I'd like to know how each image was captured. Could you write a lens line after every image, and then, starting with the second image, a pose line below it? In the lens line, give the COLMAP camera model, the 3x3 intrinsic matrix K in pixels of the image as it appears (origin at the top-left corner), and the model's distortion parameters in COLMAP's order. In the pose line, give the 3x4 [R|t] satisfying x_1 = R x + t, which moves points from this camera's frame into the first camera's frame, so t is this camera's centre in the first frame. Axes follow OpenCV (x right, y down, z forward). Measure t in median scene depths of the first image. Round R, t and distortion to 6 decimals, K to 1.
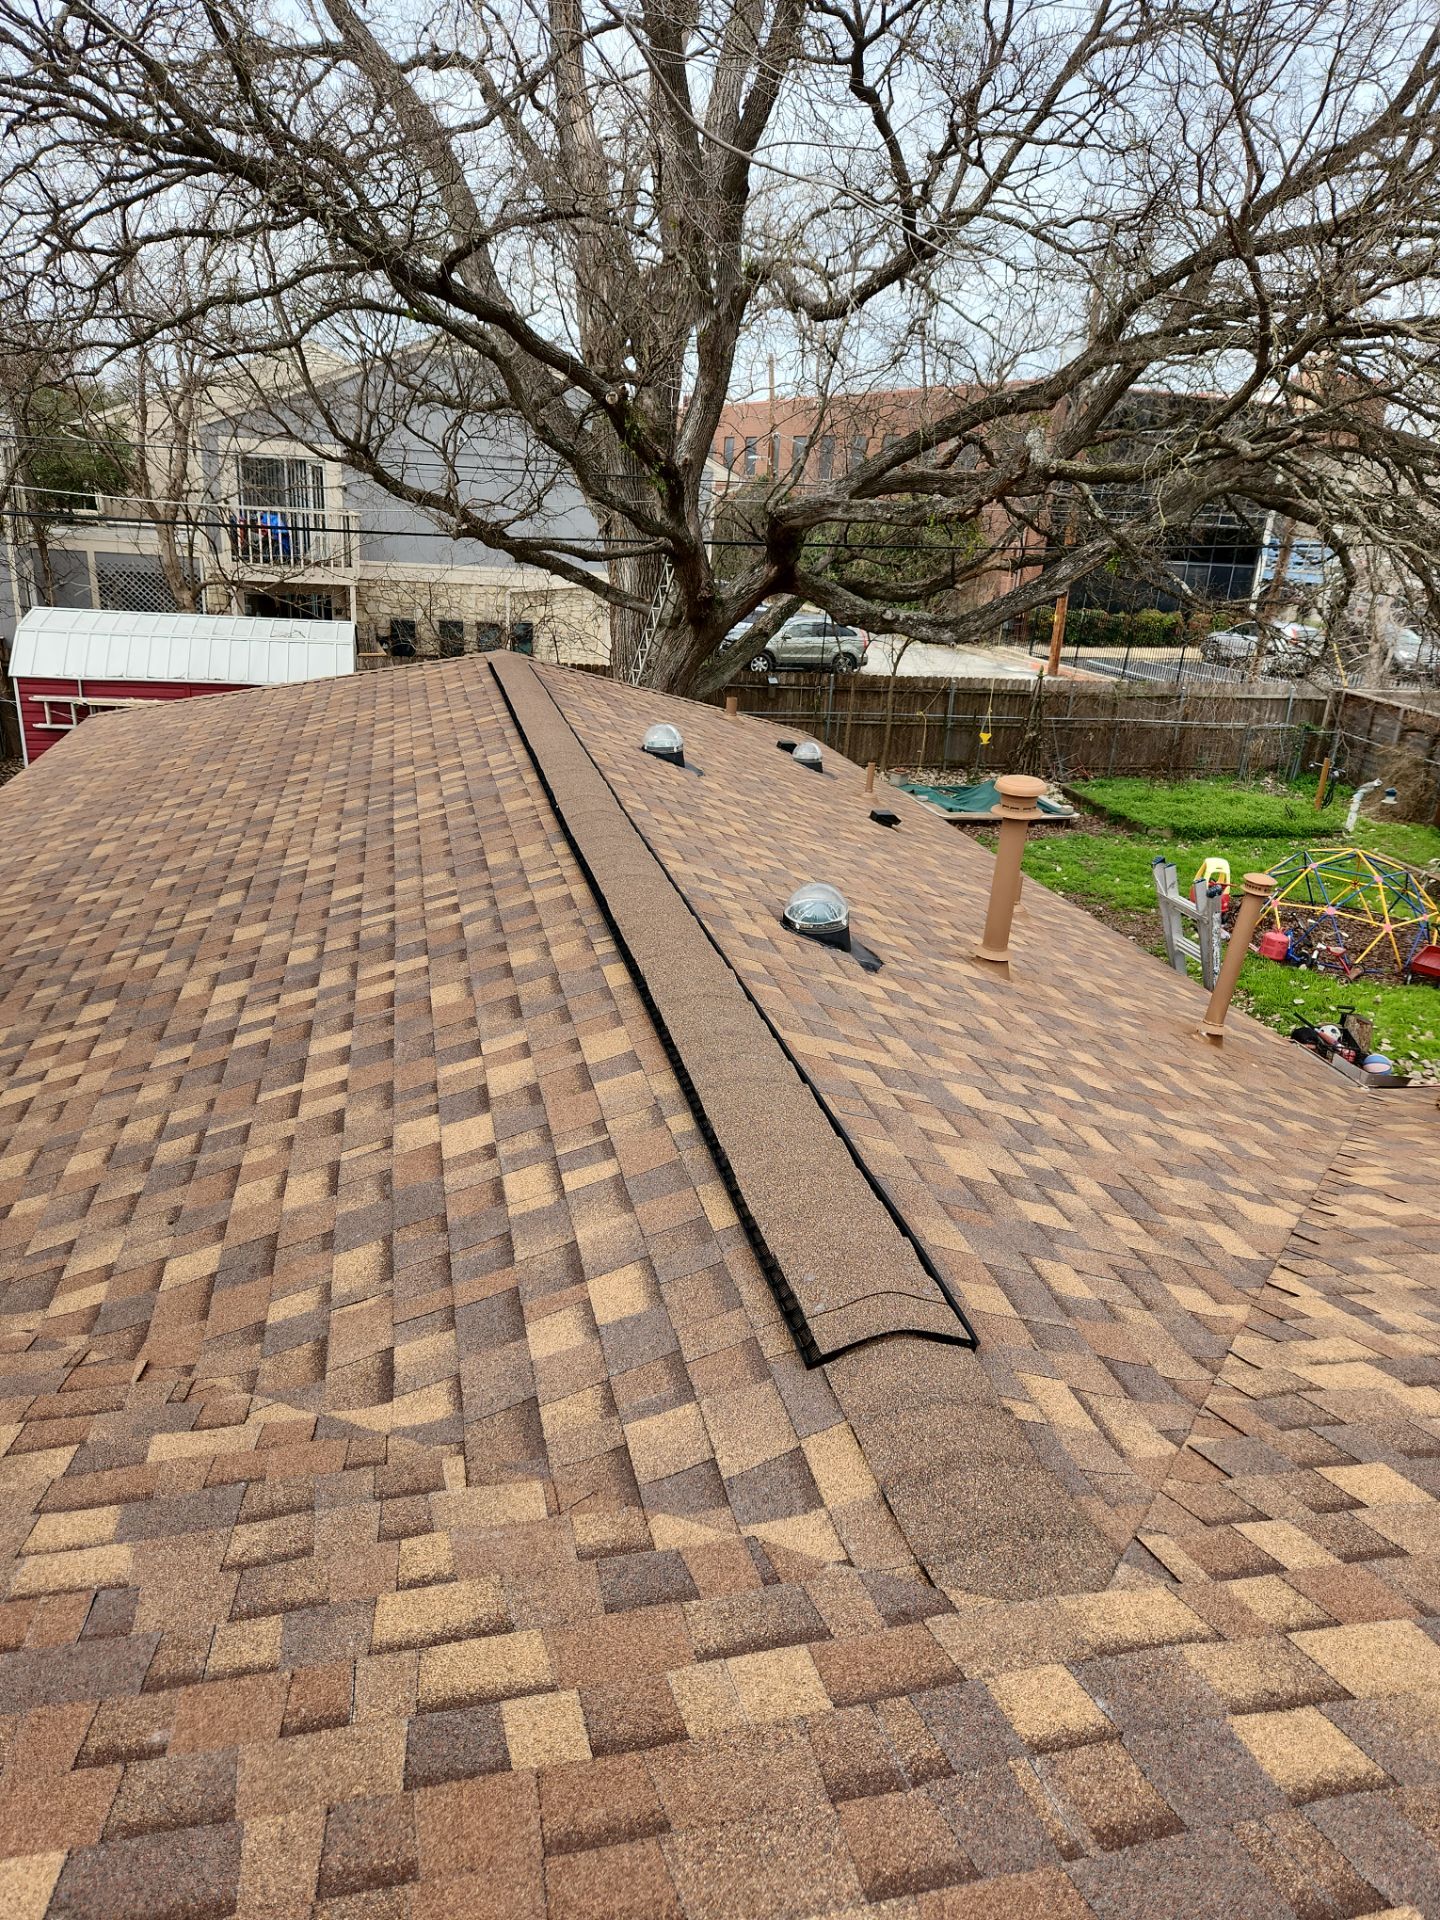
lens RADIAL K [[1298.7, 0, 732.1], [0, 1298.7, 966.2], [0, 0, 1]] dist [0.074627, -0.063523]
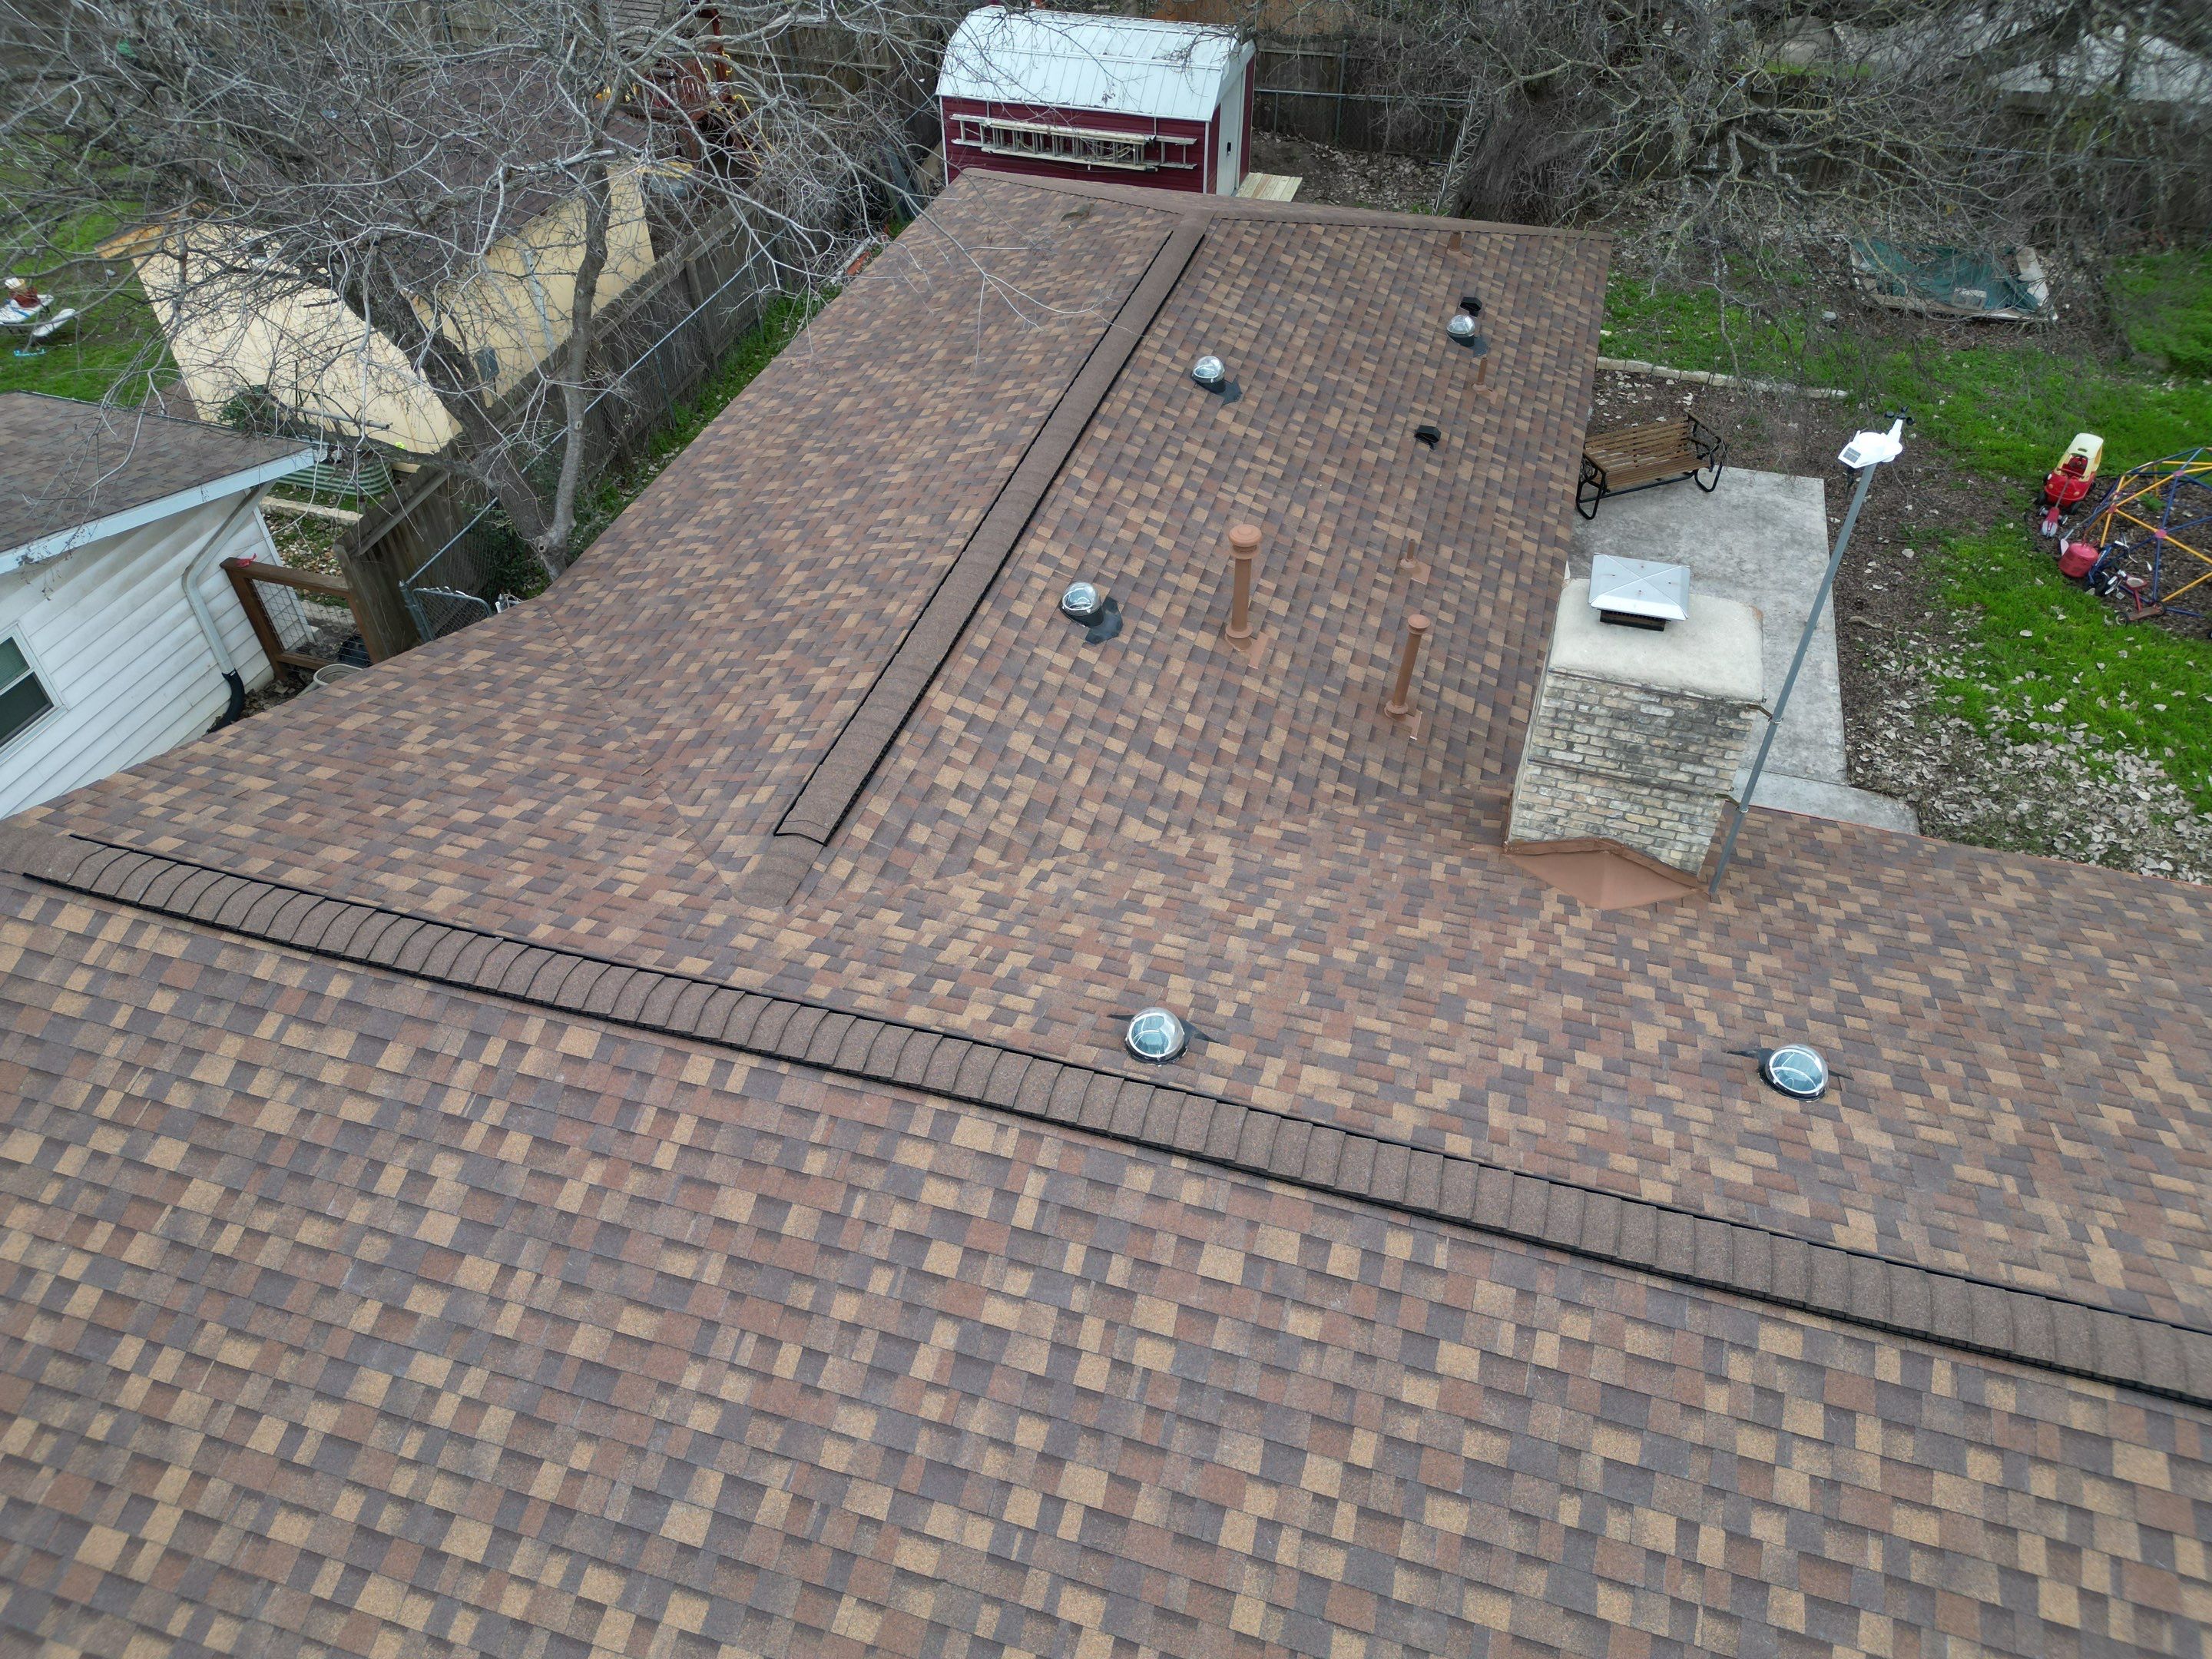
lens RADIAL K [[1546.9, 0, 1101.5], [0, 1546.9, 830.4], [0, 0, 1]] dist [0.070788, -0.069947]
pose [[0.863795, 0.287905, -0.413484, 1.285212], [-0.117794, 0.913313, 0.389851, -0.707659], [0.489880, -0.288045, 0.822829, -0.952706]]
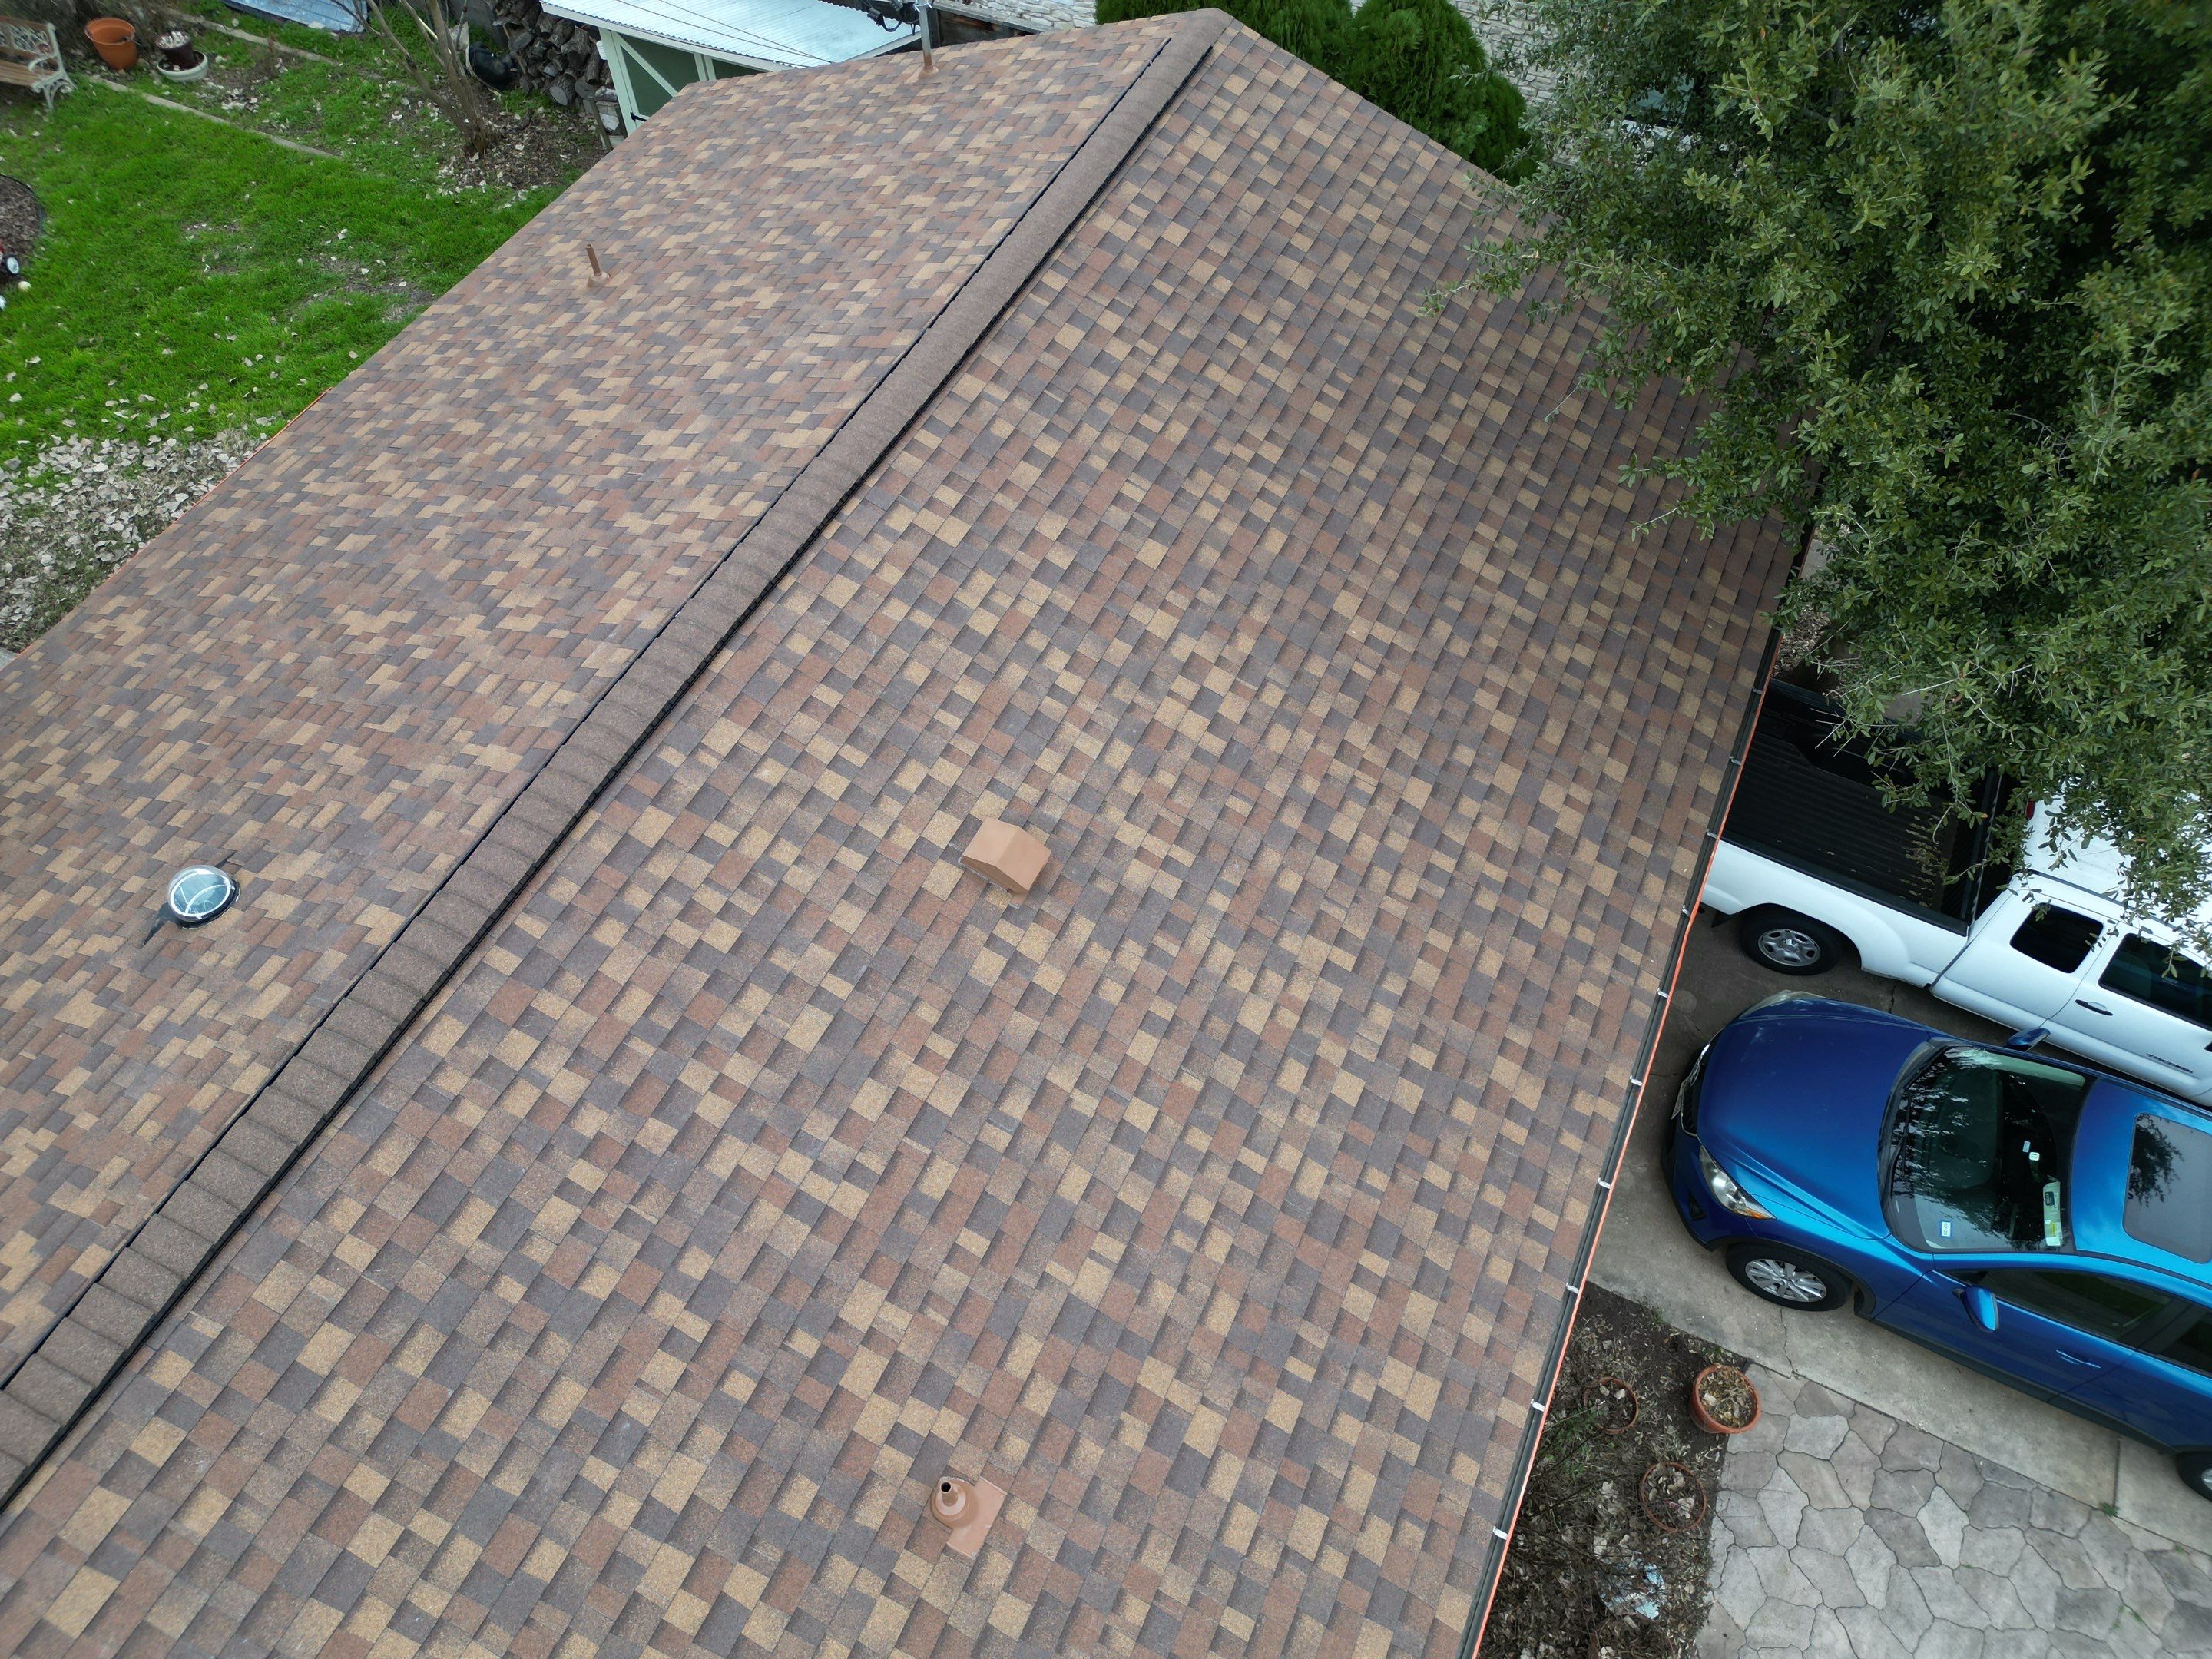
lens RADIAL K [[1546.9, 0, 1101.5], [0, 1546.9, 830.4], [0, 0, 1]] dist [0.070788, -0.069947]
pose [[0.628239, -0.671243, 0.393381, 1.301217], [0.320263, 0.683909, 0.655515, -0.711953], [-0.709047, -0.285835, 0.644632, -0.960529]]
